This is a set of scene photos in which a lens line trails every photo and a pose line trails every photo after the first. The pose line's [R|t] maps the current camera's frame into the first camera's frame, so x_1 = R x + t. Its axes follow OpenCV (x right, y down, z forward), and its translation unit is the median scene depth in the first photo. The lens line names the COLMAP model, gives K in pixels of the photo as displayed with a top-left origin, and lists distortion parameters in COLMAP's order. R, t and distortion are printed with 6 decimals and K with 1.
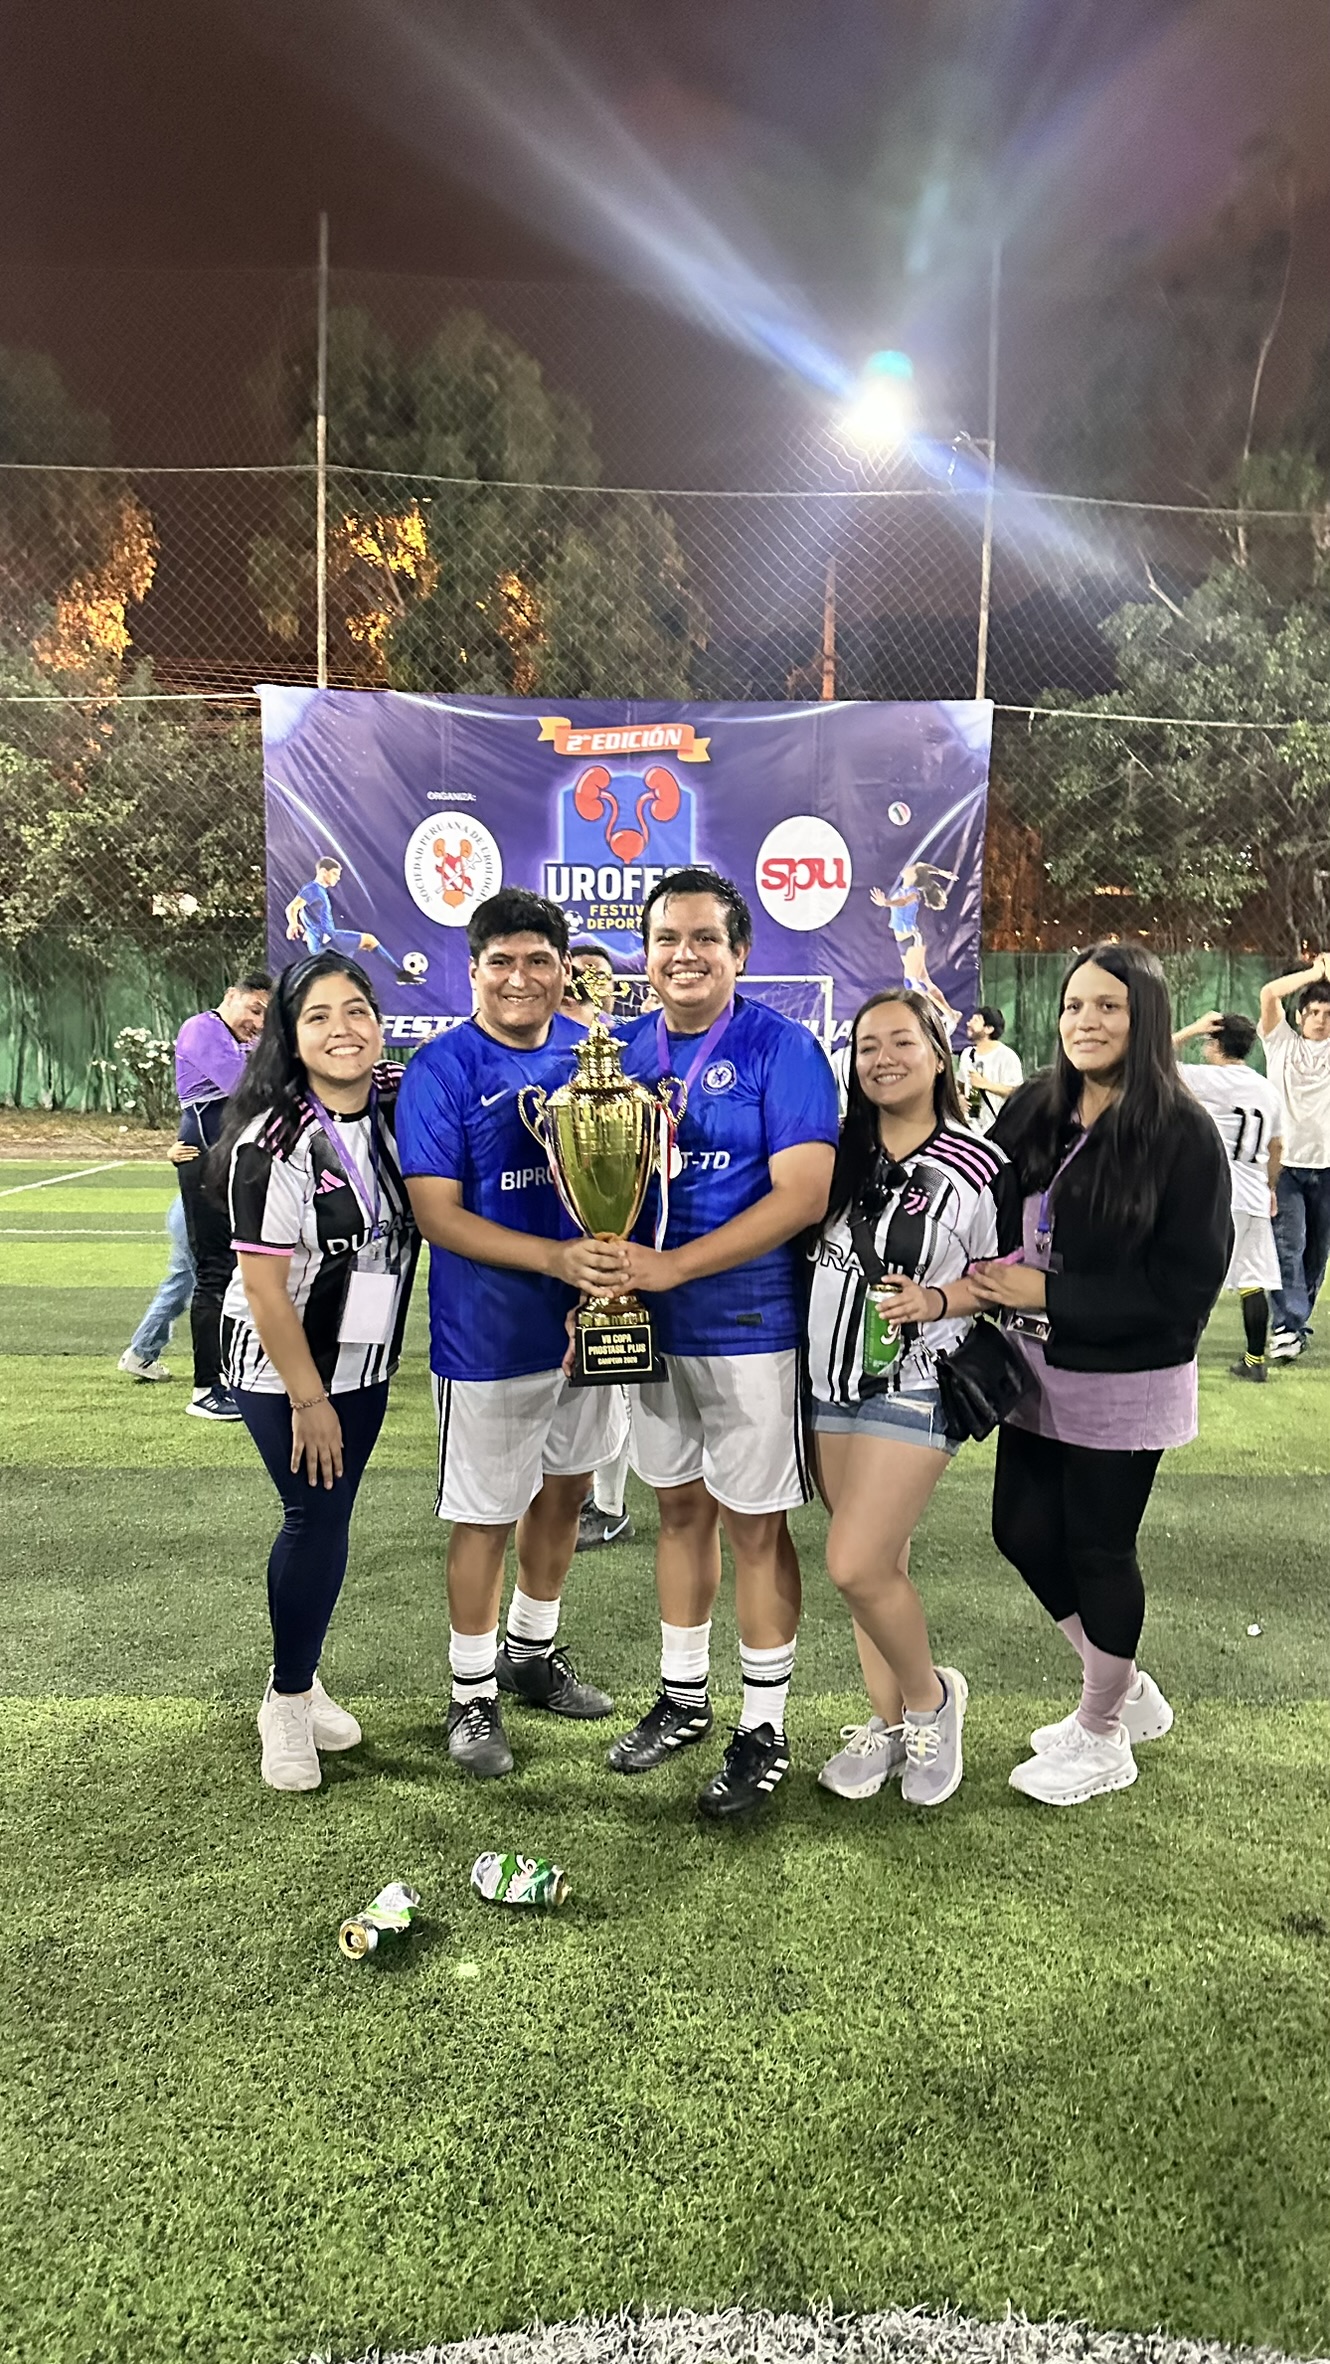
lens RADIAL K [[1621.5, 0, 665.0], [0, 1621.5, 1182.0], [0, 0, 1]] dist [0.142281, -0.156563]
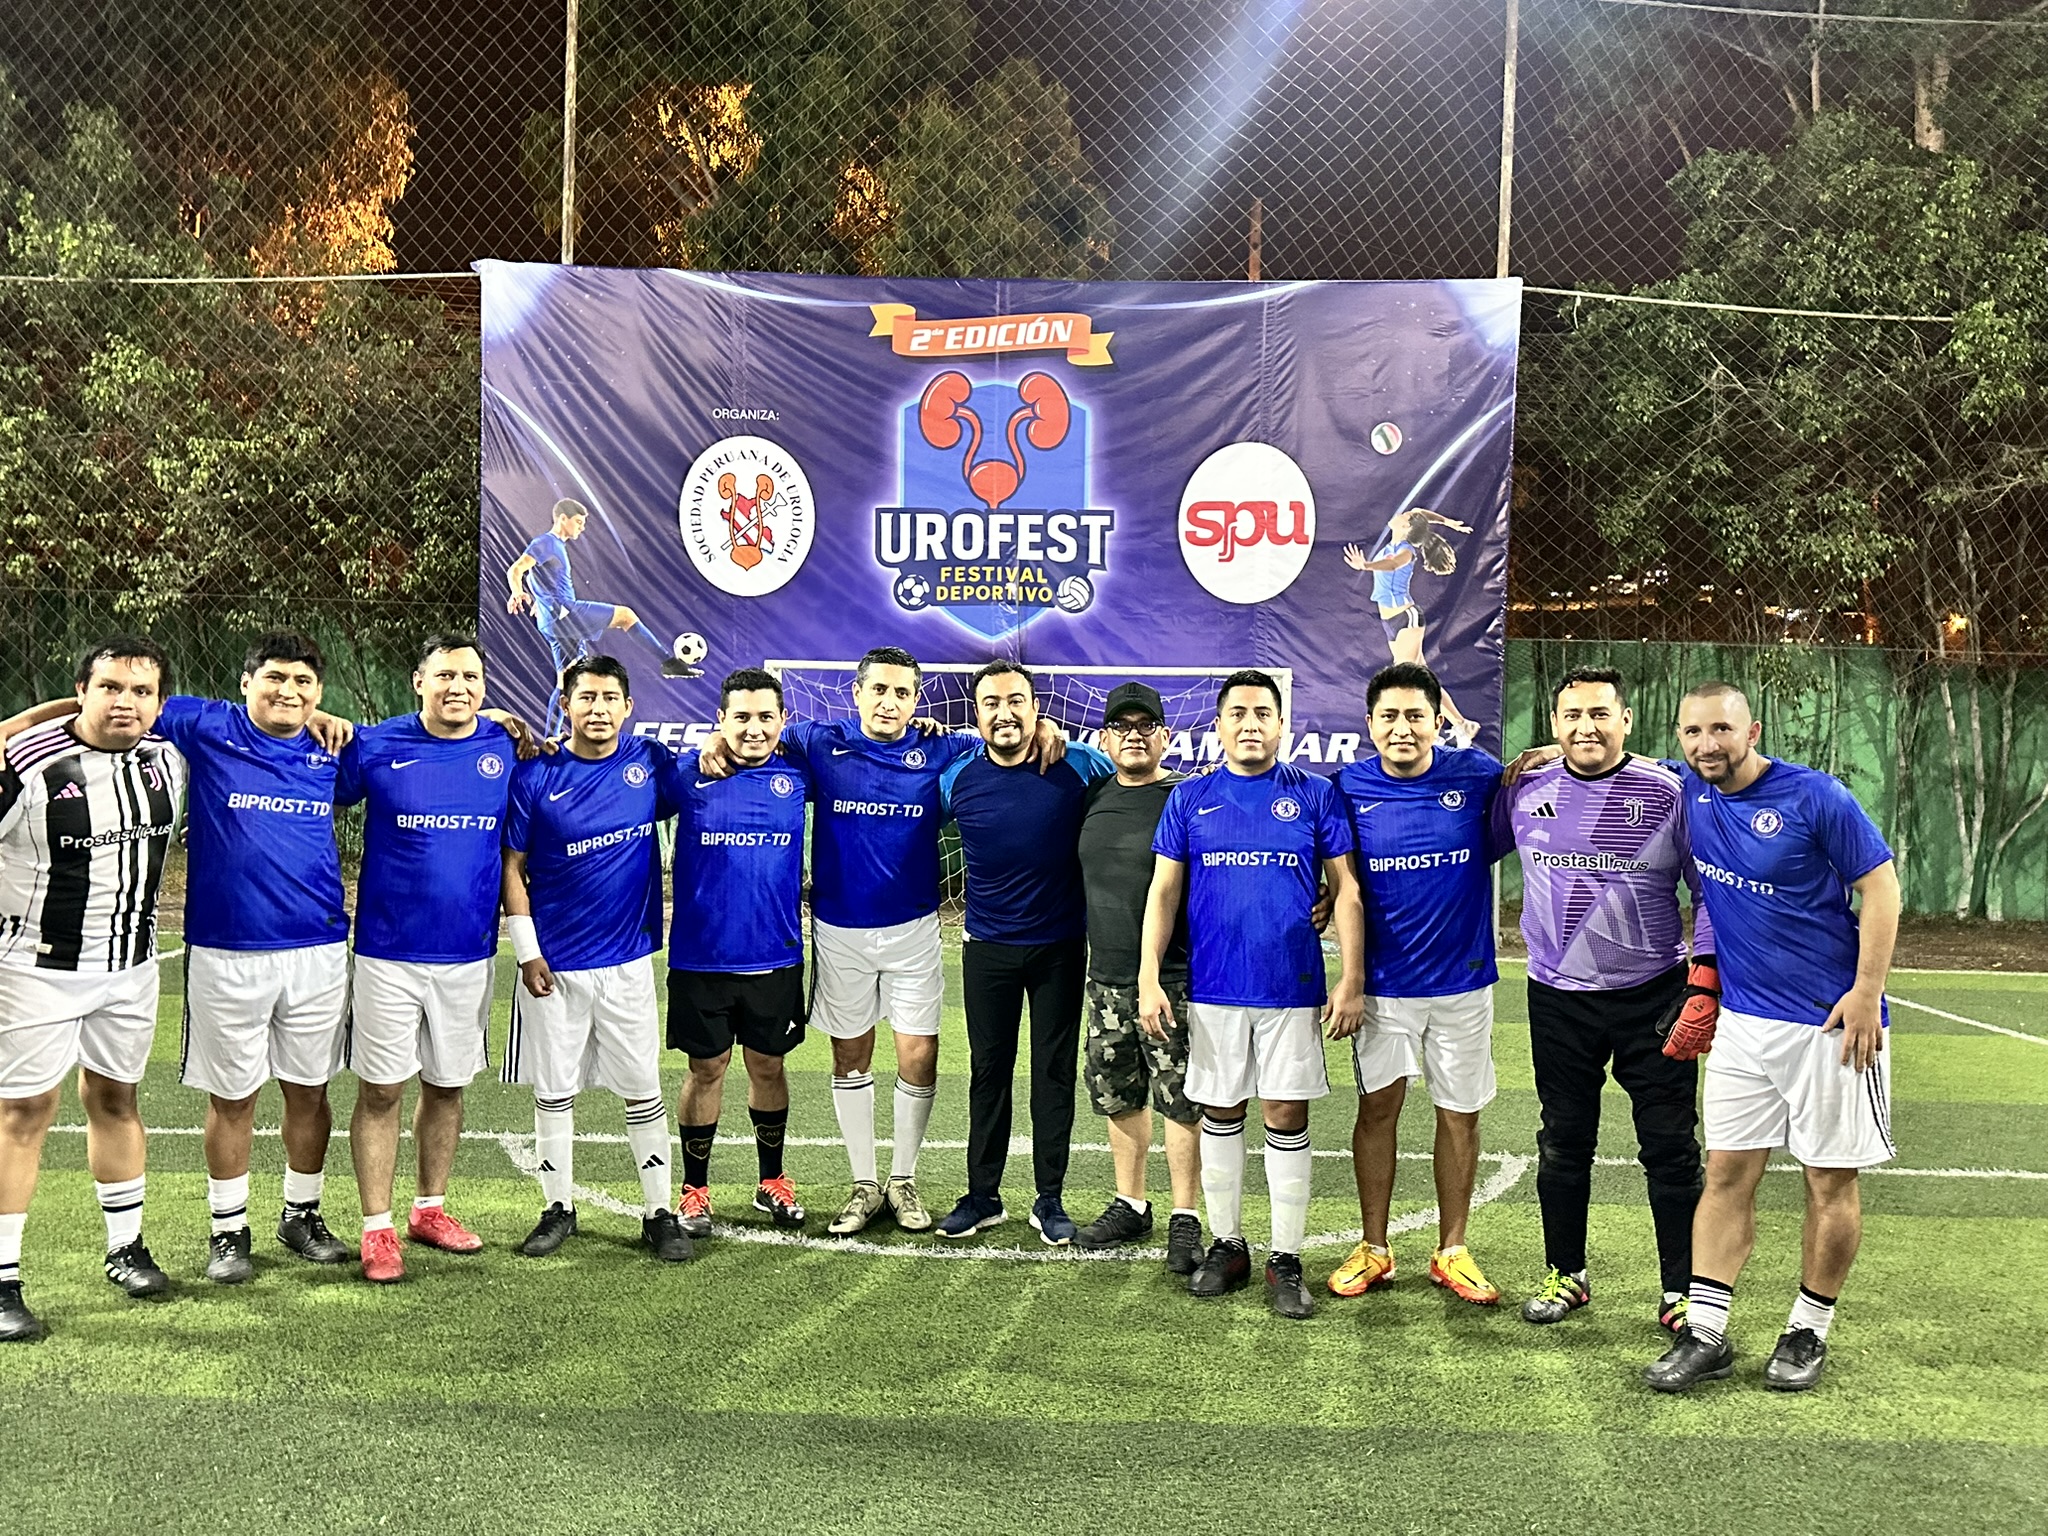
lens RADIAL K [[1495.7, 0, 1024.0], [0, 1495.7, 768.0], [0, 0, 1]] dist [0.114848, -0.142679]
pose [[0.999367, 0.008102, -0.034630, 0.013022], [-0.010942, 0.996520, -0.082629, -0.031006], [0.033840, 0.082956, 0.995978, 0.367210]]
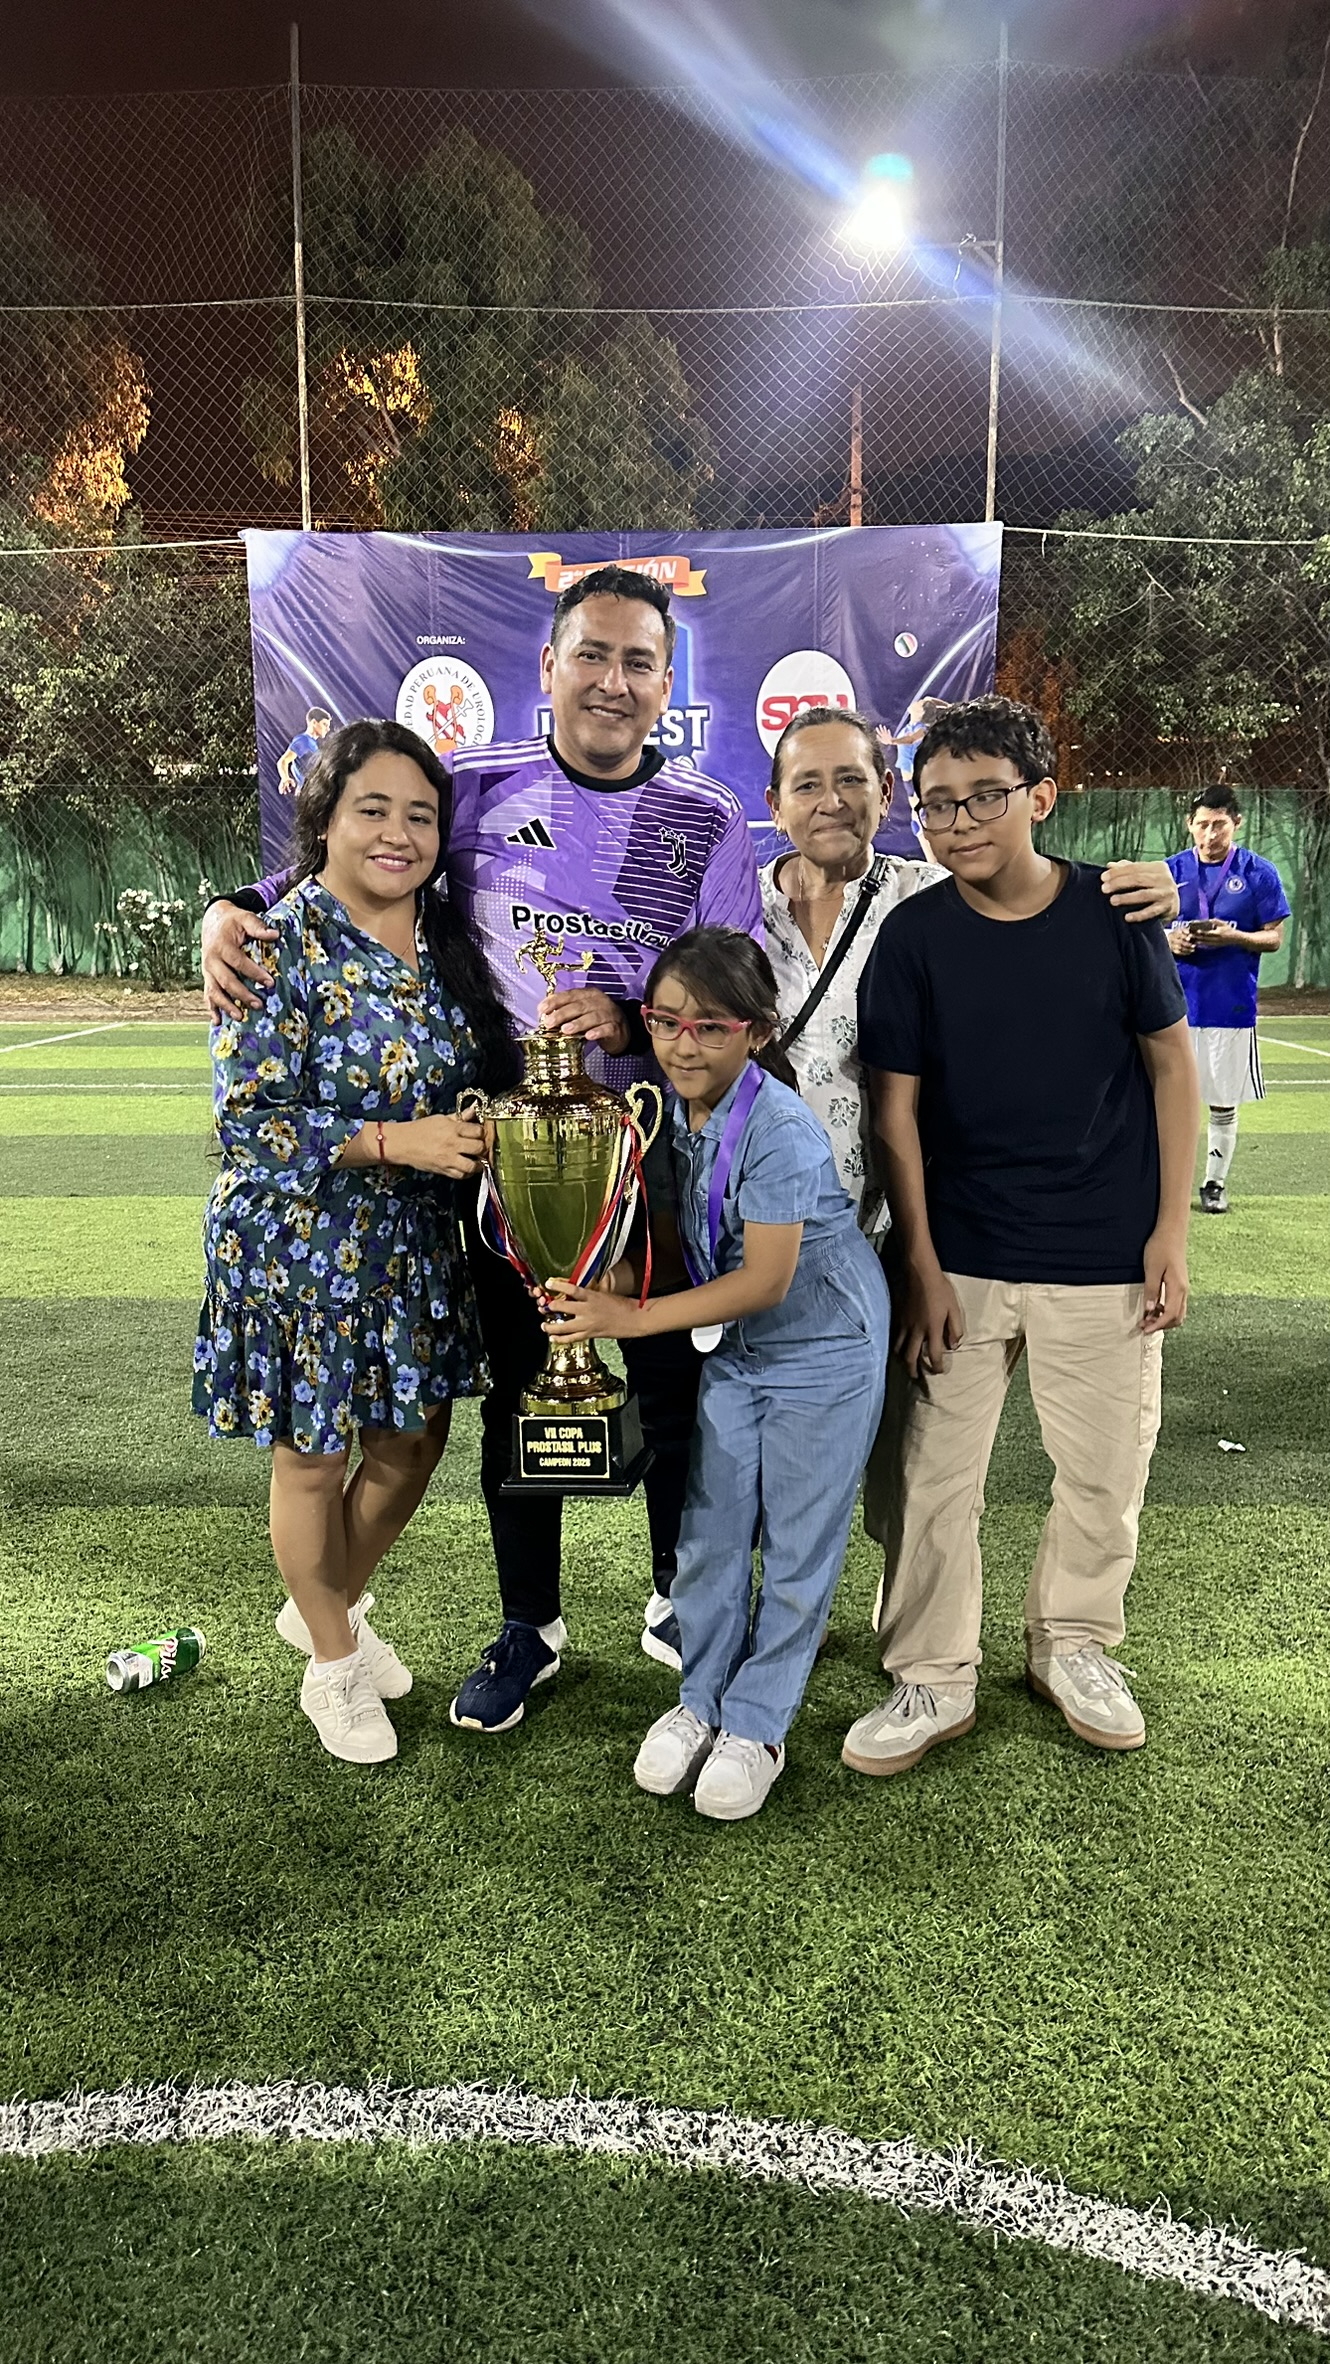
lens RADIAL K [[1619.2, 0, 665.0], [0, 1619.2, 1182.0], [0, 0, 1]] dist [0.095696, -0.111926]
pose [[0.998718, -0.011252, -0.049358, 0.046499], [0.015008, 0.996964, 0.076403, 0.012619], [0.048348, -0.077046, 0.995855, 0.014761]]
